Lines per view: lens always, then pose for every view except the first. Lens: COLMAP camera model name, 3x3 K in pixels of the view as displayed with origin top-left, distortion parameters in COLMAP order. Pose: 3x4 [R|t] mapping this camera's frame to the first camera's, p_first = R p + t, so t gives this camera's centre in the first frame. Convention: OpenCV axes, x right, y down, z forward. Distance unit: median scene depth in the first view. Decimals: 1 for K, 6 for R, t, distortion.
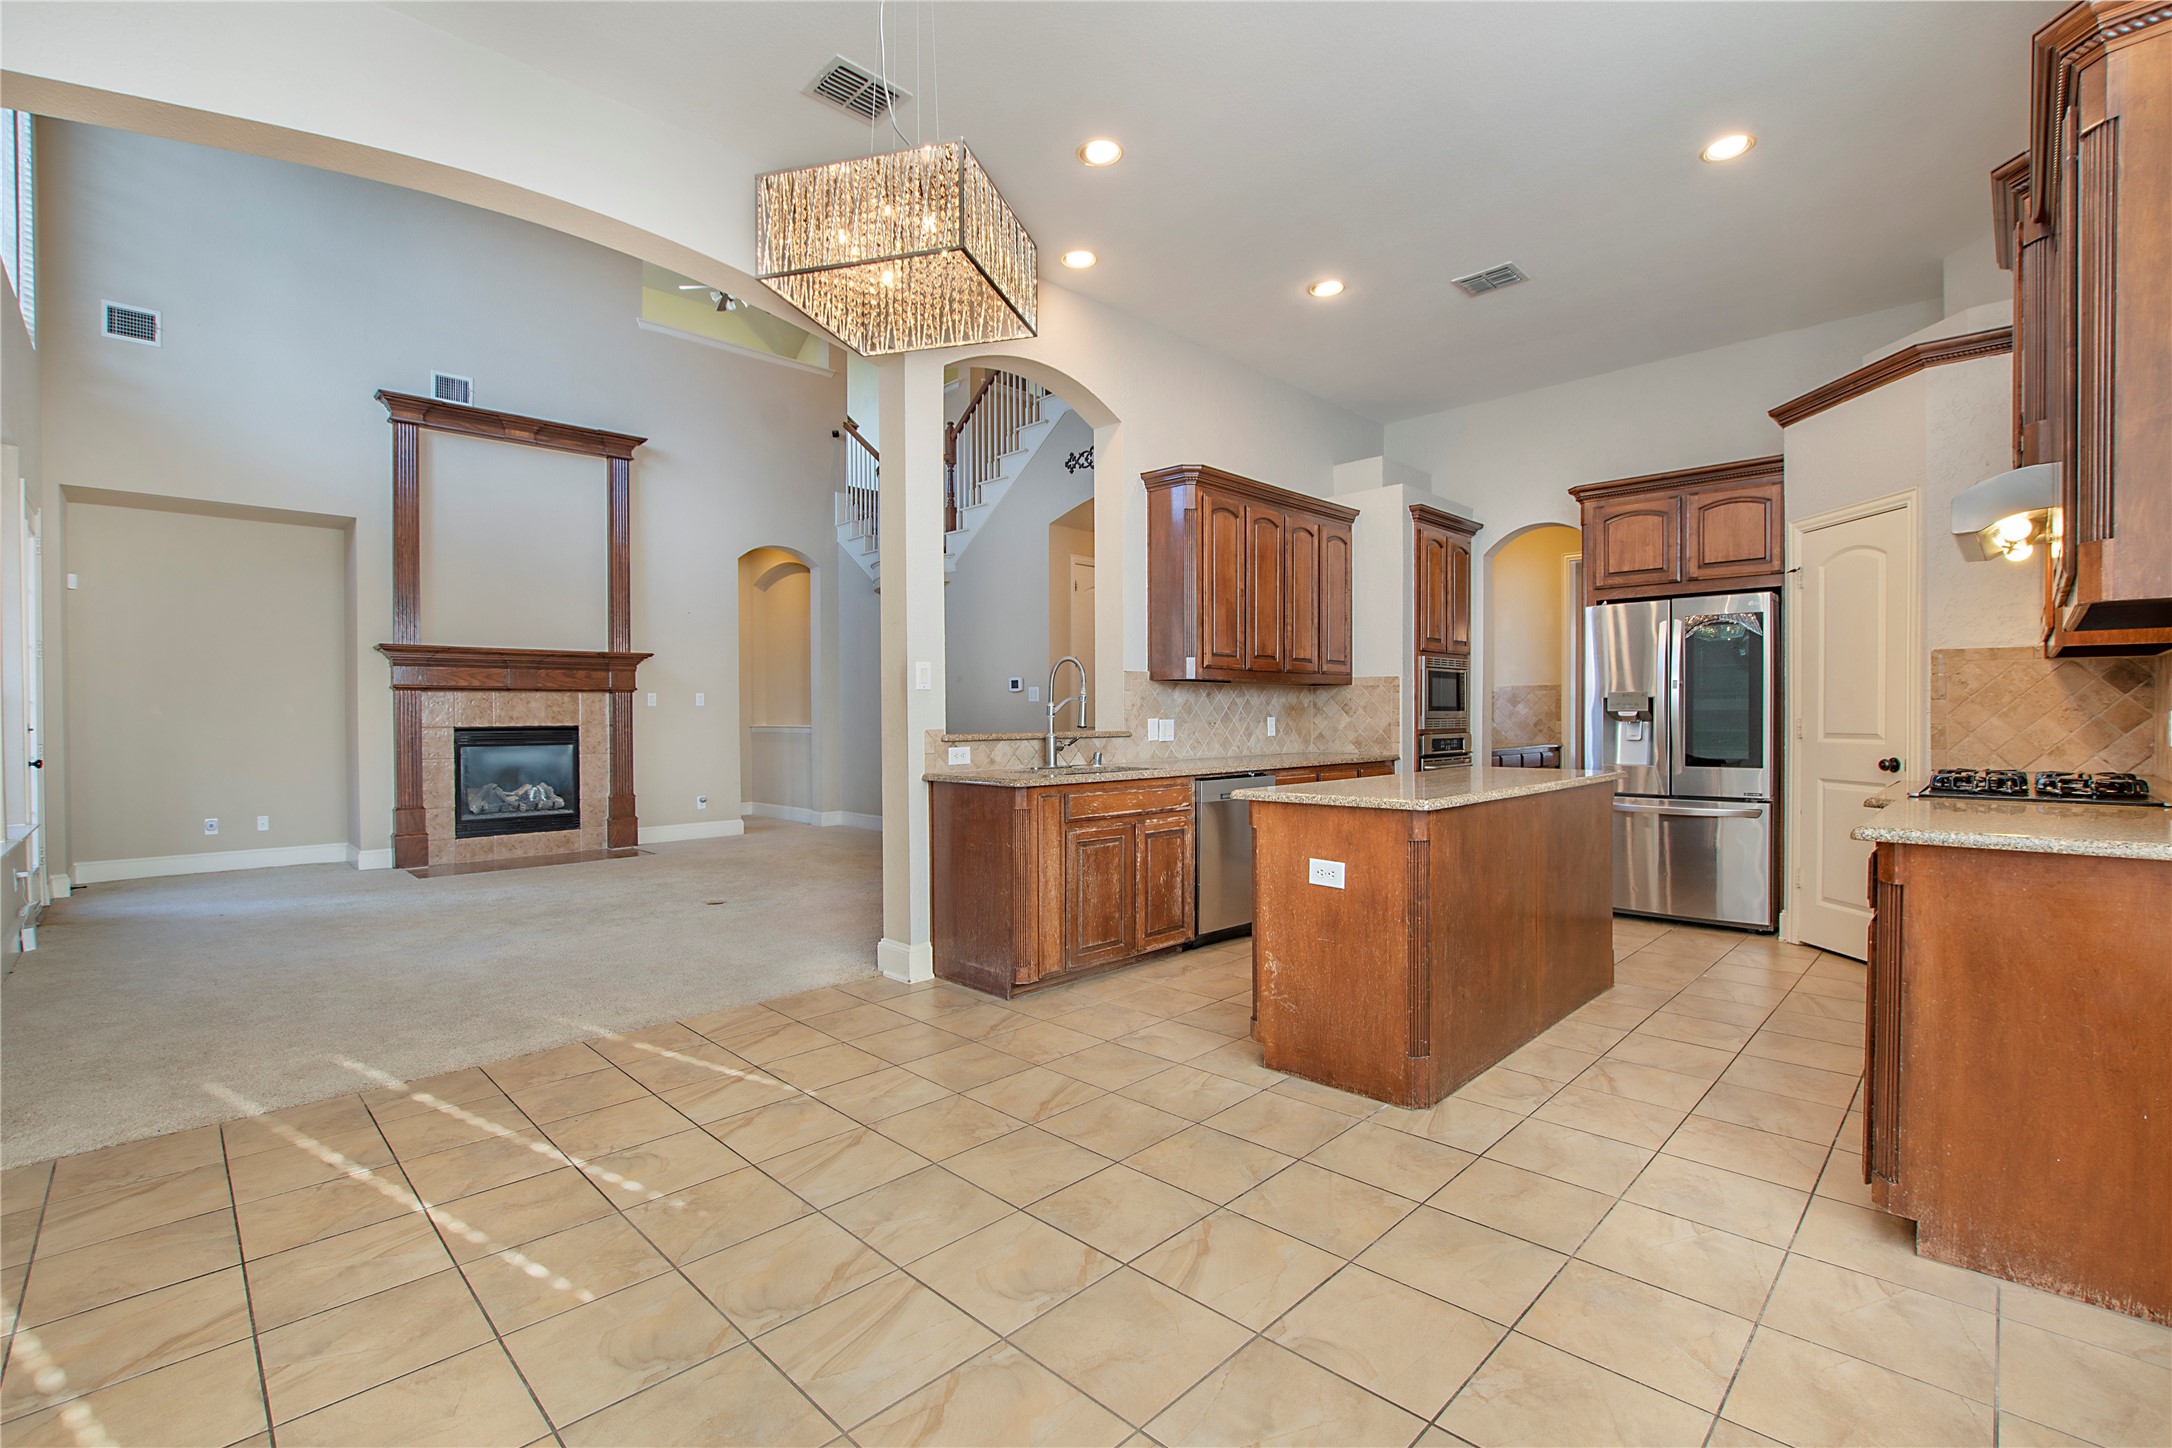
lens RADIAL K [[989.7, 0, 1086.0], [0, 989.7, 724.0], [0, 0, 1]] dist [-0.030666, 0.006925]
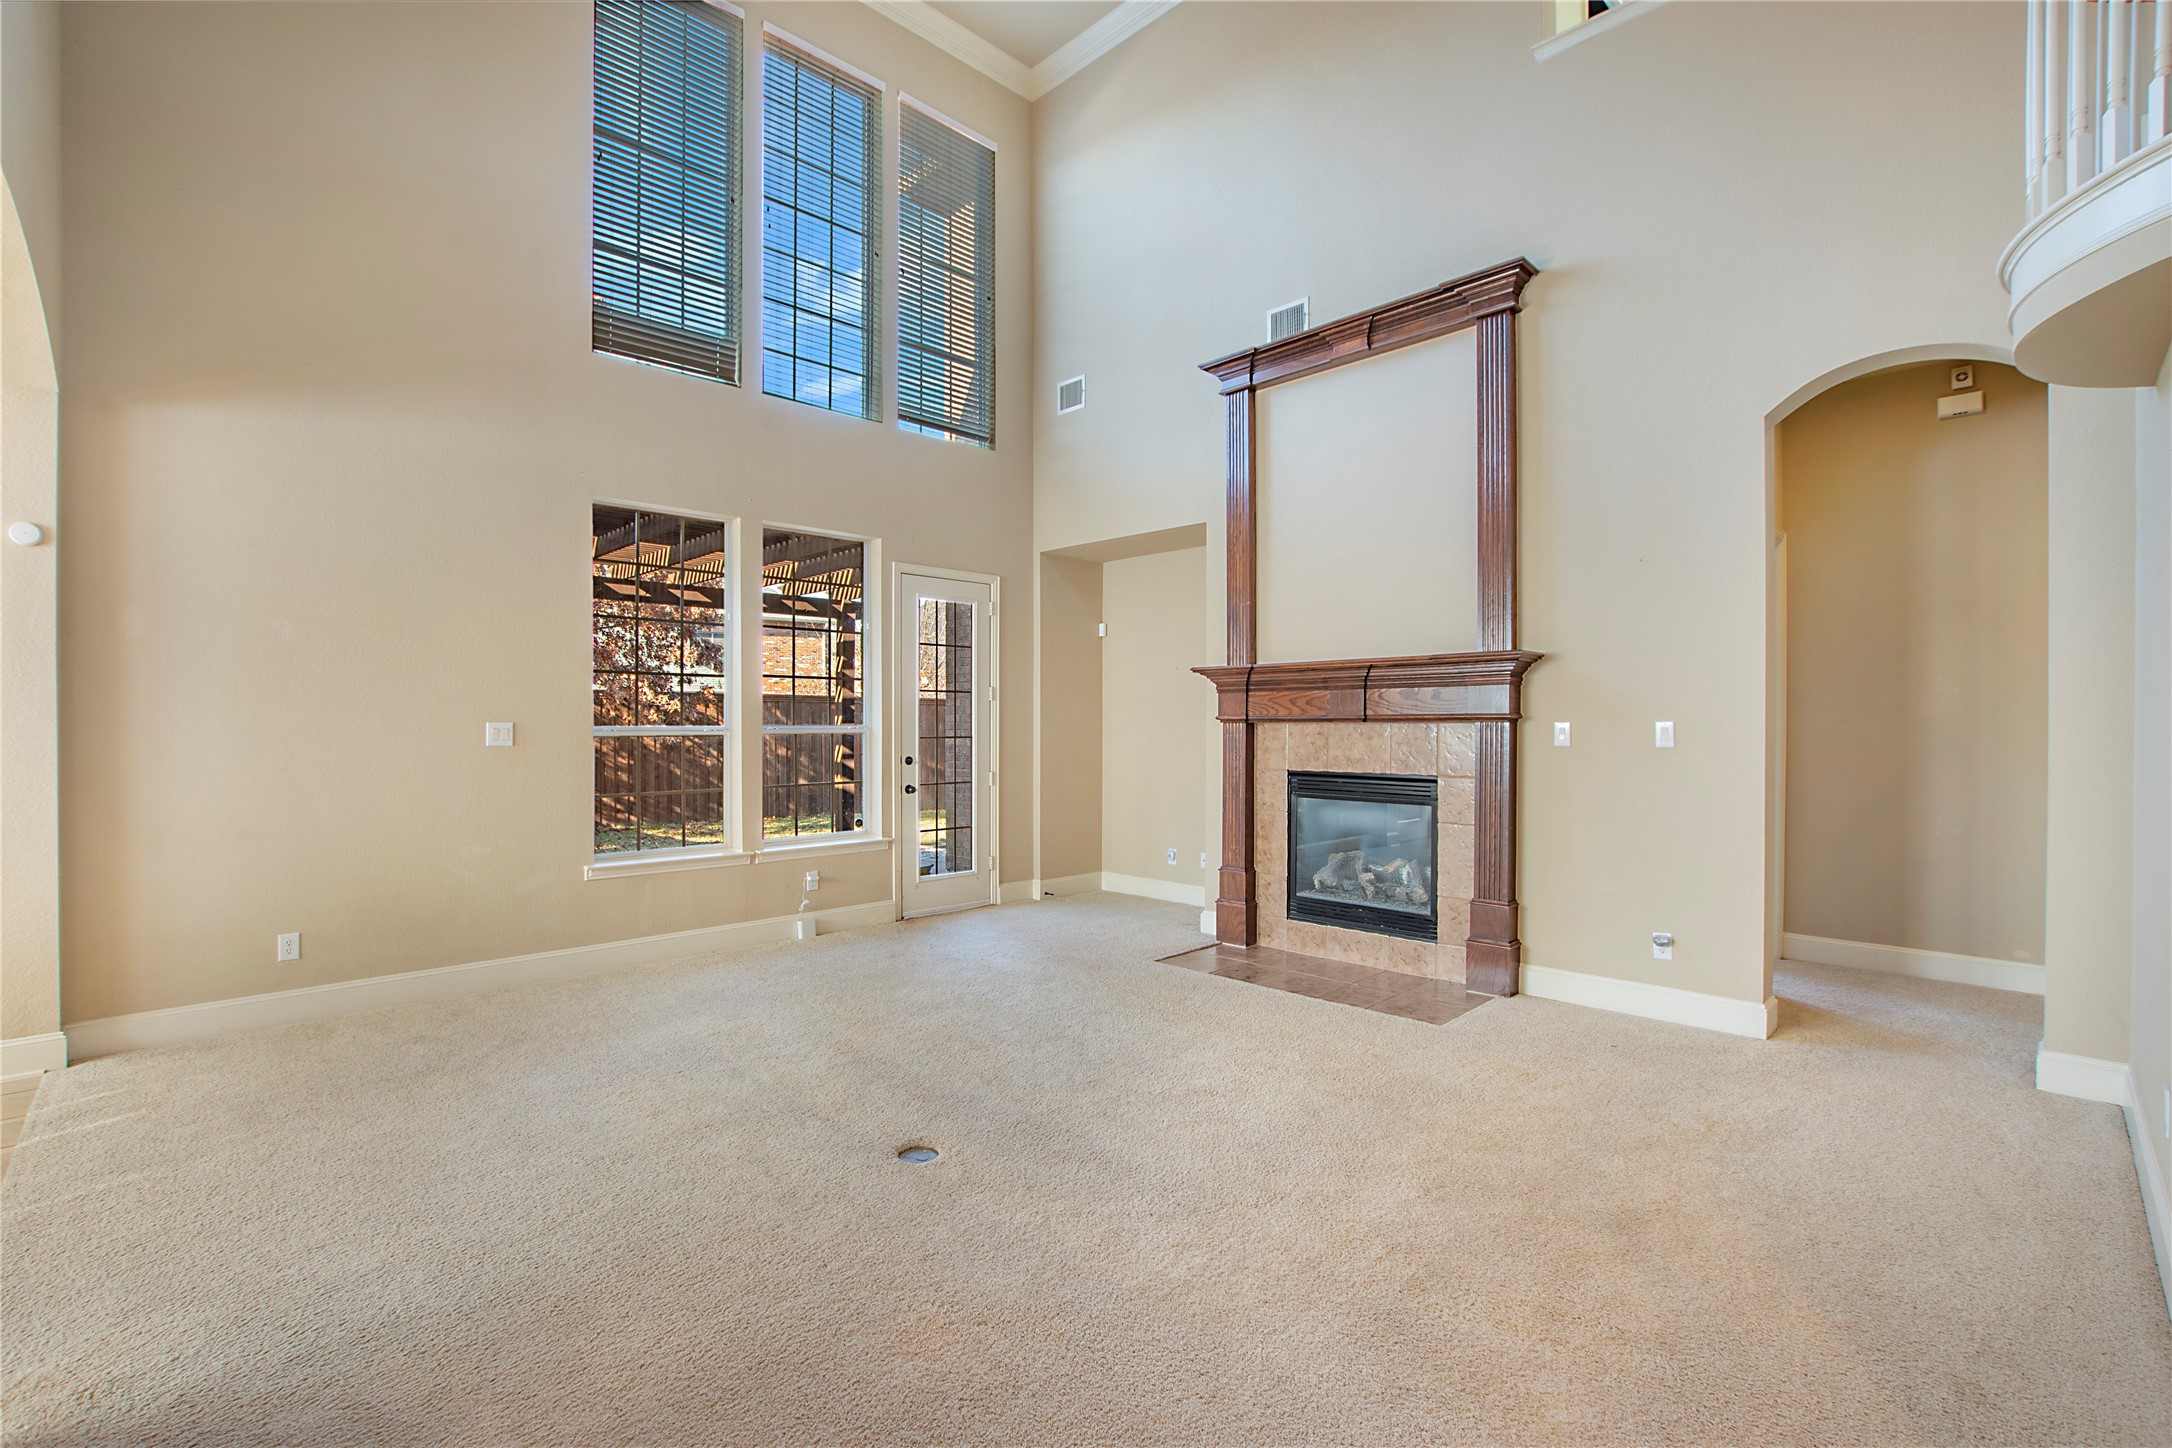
lens RADIAL K [[989.7, 0, 1086.0], [0, 989.7, 724.0], [0, 0, 1]] dist [-0.030666, 0.006925]
pose [[-0.014730, 0.009856, -0.999843, 0.120975], [-0.006035, 0.999932, 0.009946, -0.040458], [0.999873, 0.006181, -0.014669, 0.881810]]
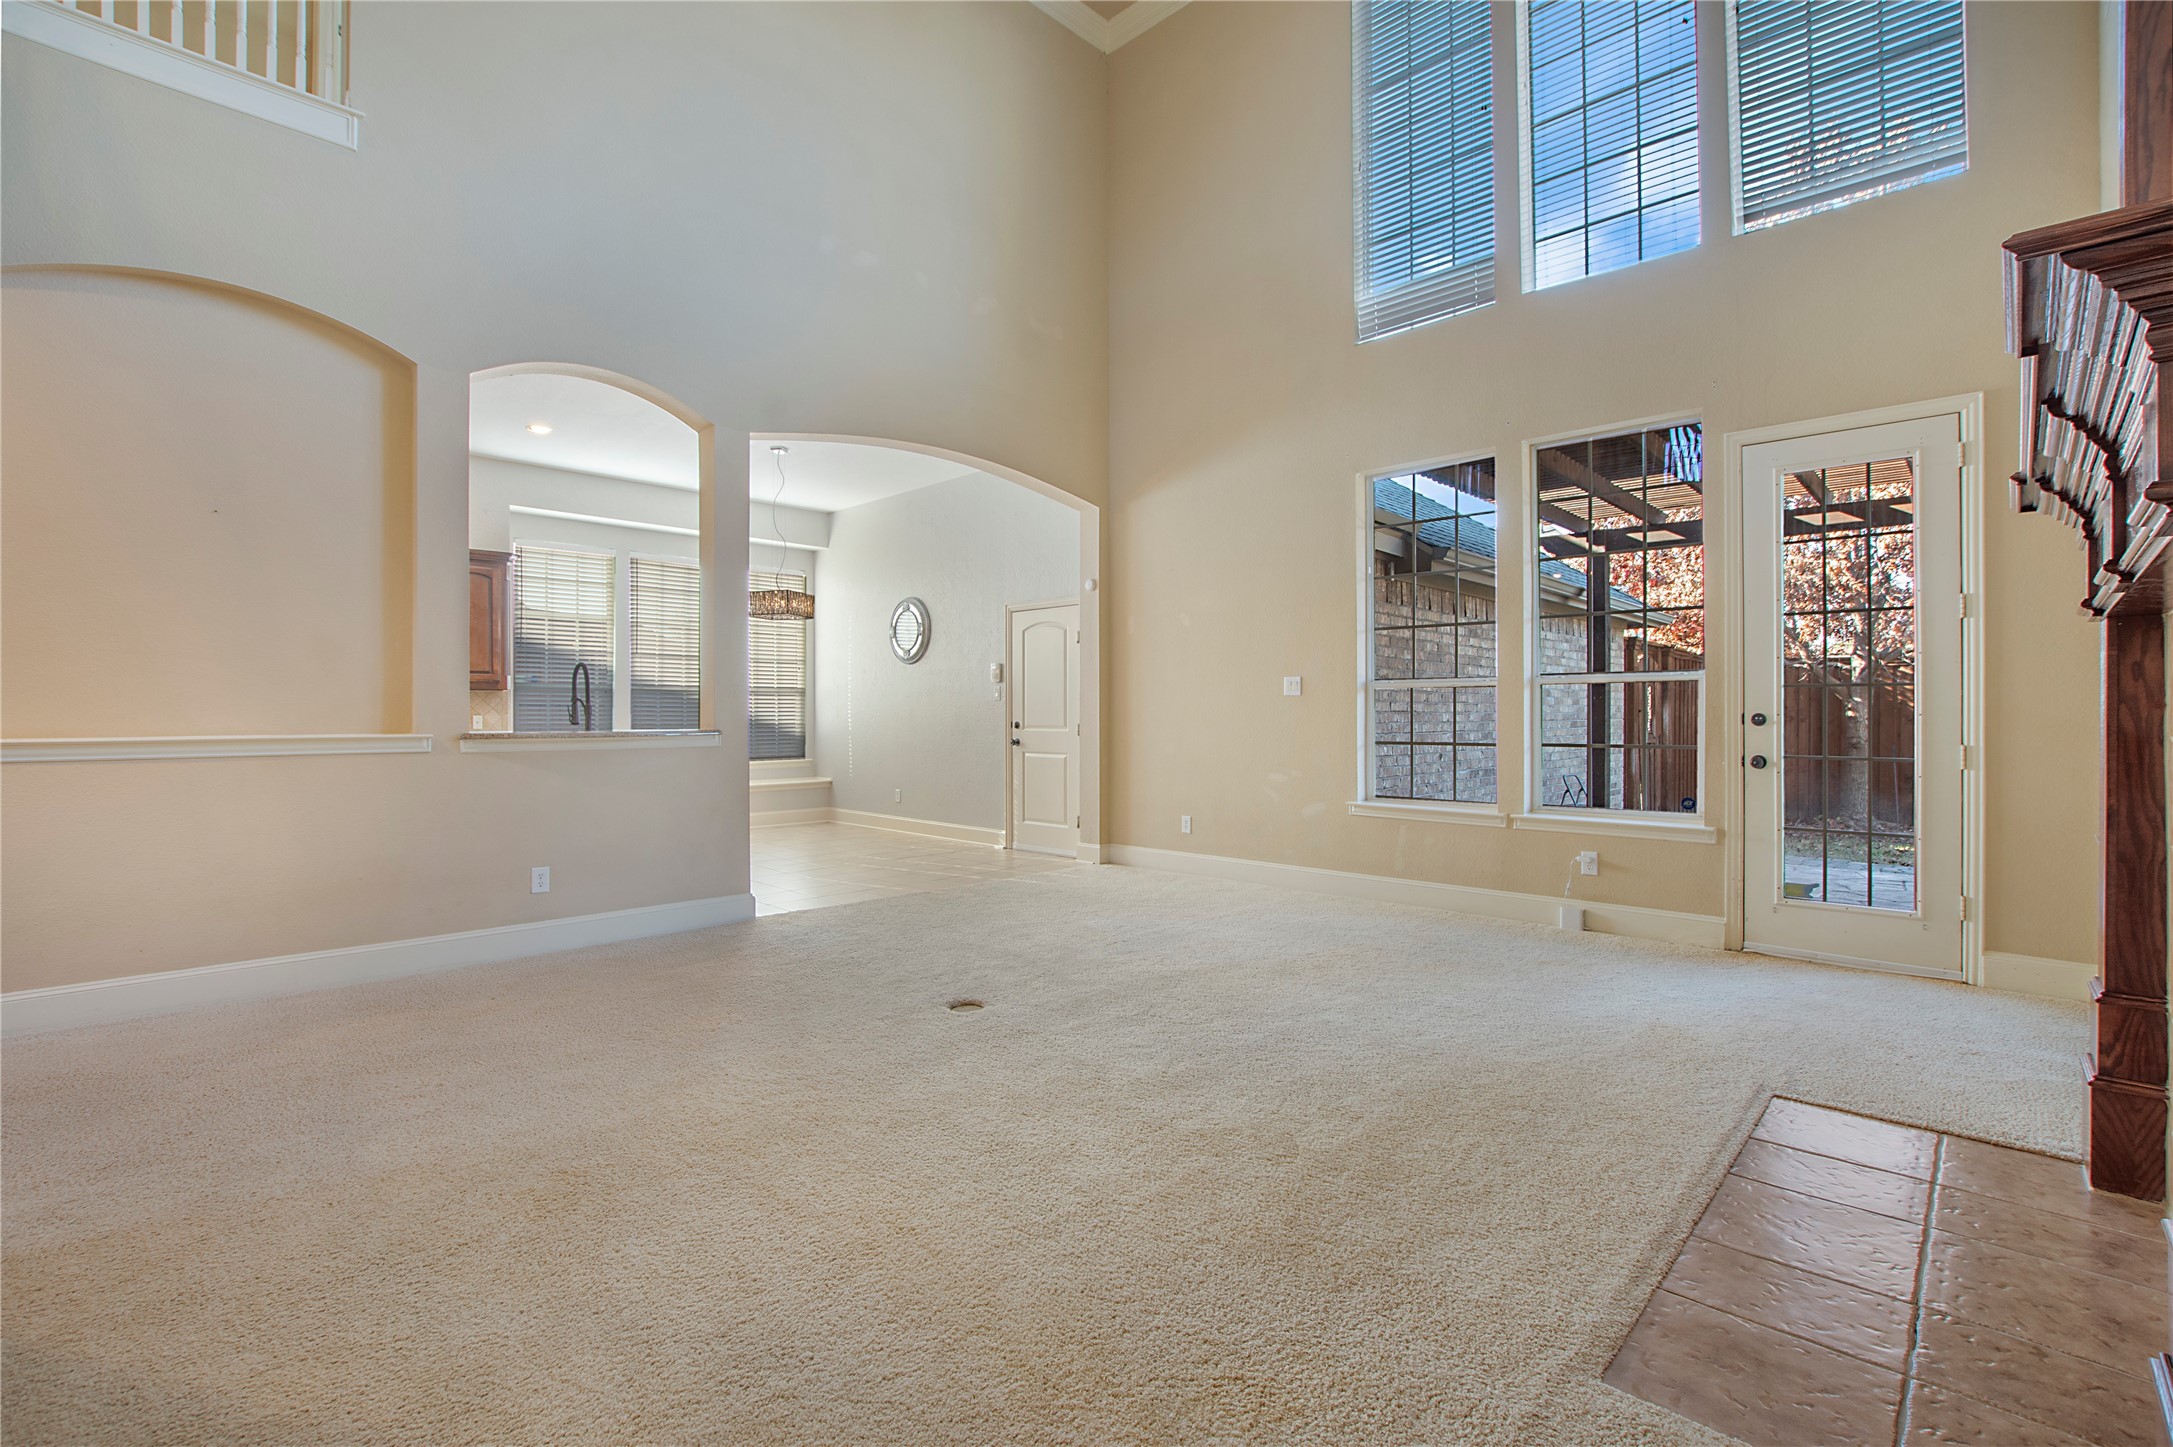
lens RADIAL K [[966.9, 0, 1050.8], [0, 966.9, 714.8], [0, 0, 1]] dist [0.001660, 0.000254]
pose [[-0.999969, 0.006733, 0.004165, -0.344192], [0.006771, 0.999936, 0.009060, -0.008373], [-0.004104, 0.009088, -0.999950, 1.307677]]
